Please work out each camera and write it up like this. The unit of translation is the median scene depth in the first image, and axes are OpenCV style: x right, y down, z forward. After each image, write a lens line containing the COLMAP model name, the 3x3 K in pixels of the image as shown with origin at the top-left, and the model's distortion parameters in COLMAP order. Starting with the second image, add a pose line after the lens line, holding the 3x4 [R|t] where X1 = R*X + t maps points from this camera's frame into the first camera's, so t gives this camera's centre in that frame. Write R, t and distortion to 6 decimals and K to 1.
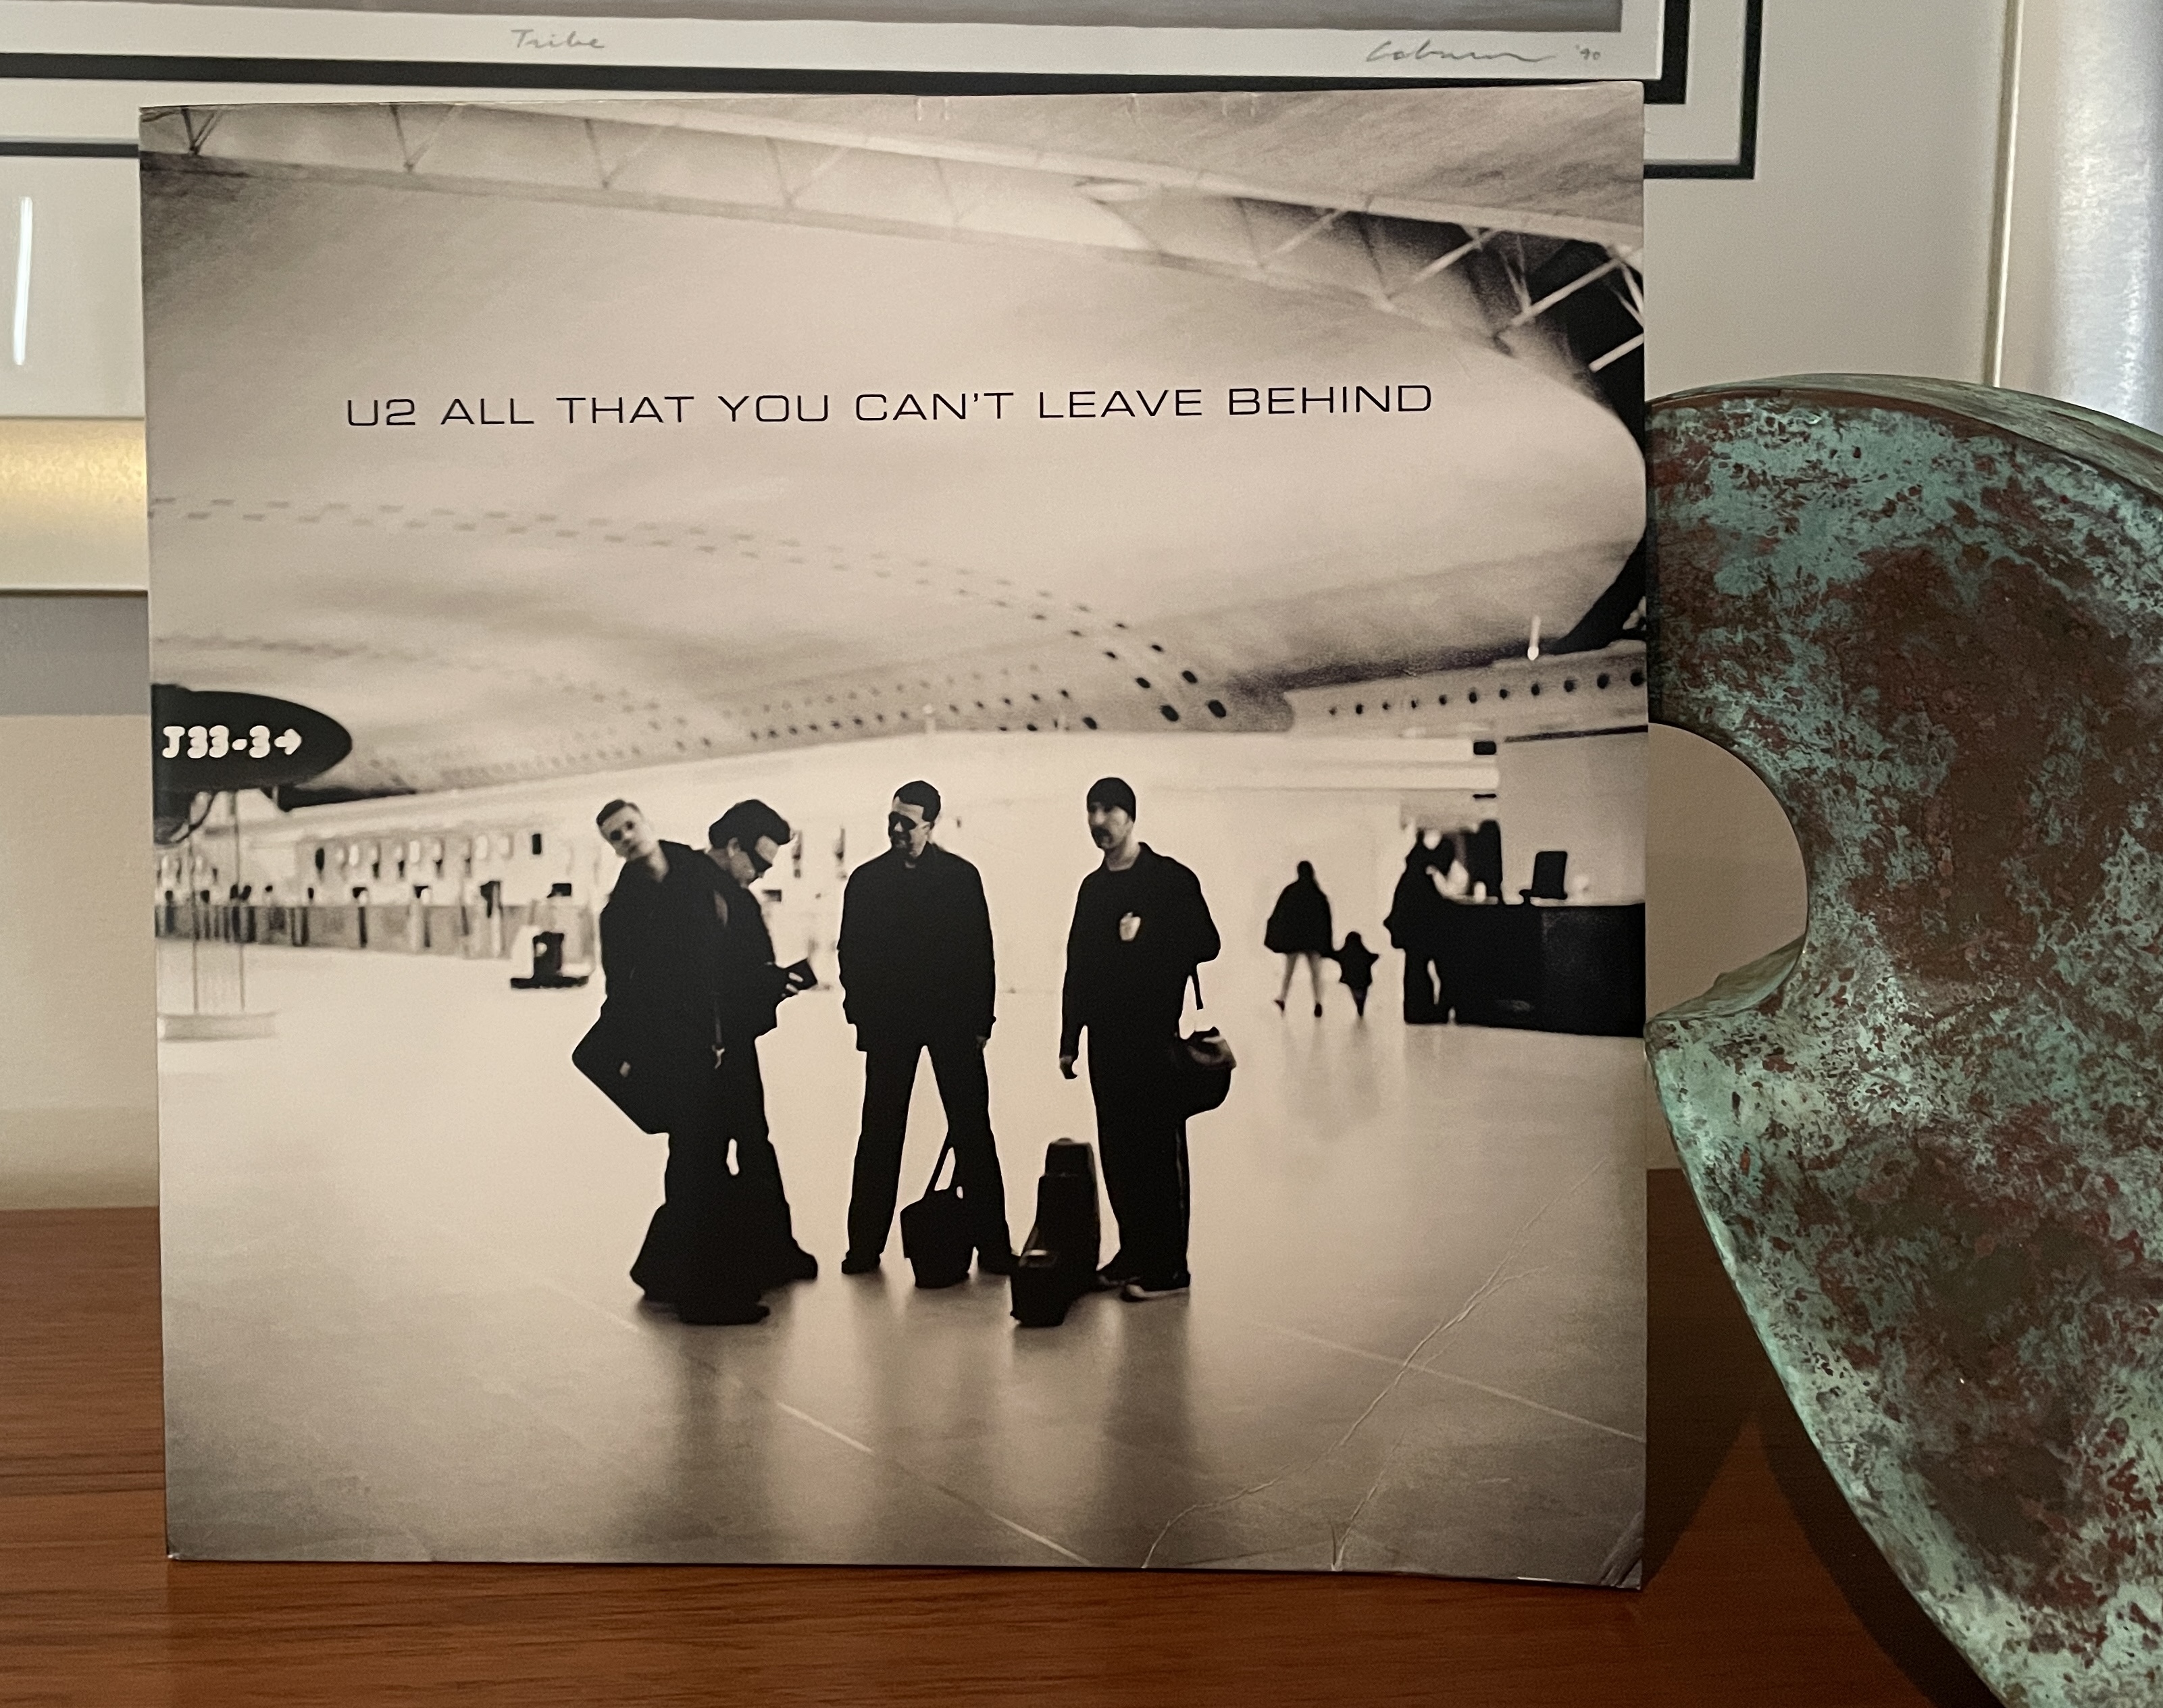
lens RADIAL K [[1989.5, 0, 1002.8], [0, 1989.5, 775.6], [0, 0, 1]] dist [0.055067, -0.069023]
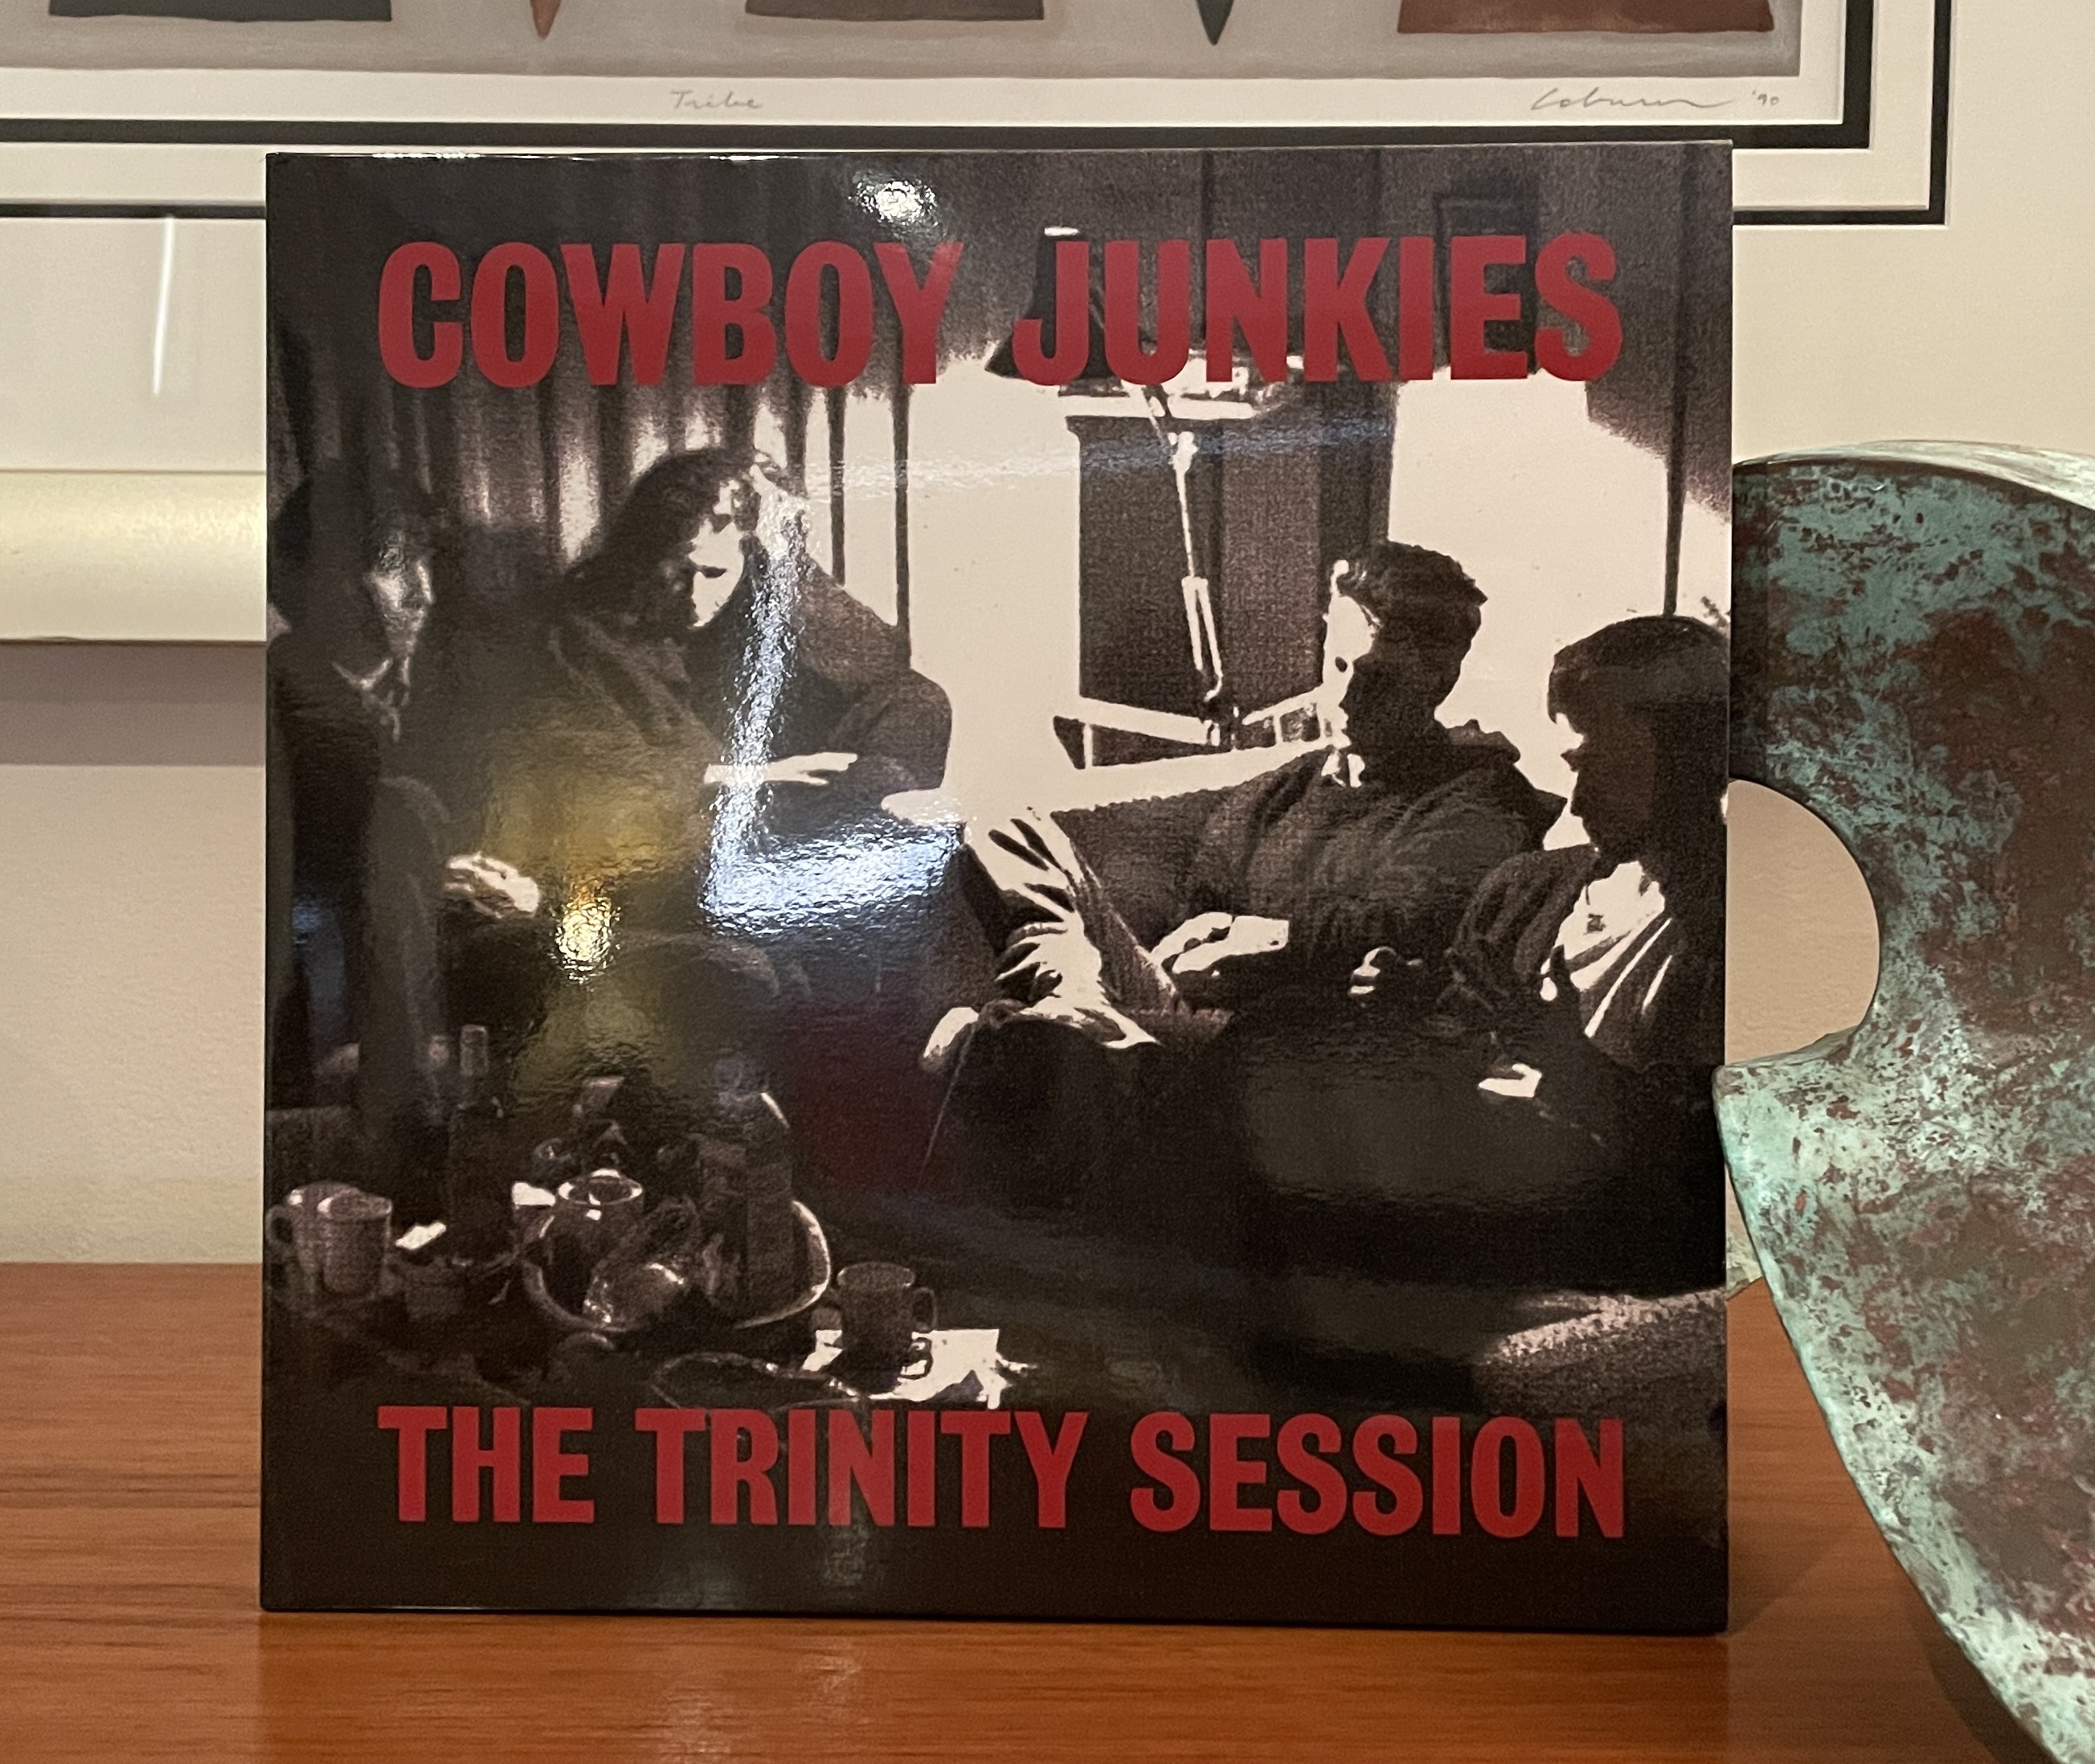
lens RADIAL K [[2336.9, 0, 1056.1], [0, 2336.9, 707.4], [0, 0, 1]] dist [0.045213, -0.039190]
pose [[0.996566, 0.009305, -0.082274, 0.084706], [-0.014894, 0.997603, -0.067582, 0.025440], [0.081448, 0.068575, 0.994316, -0.239510]]
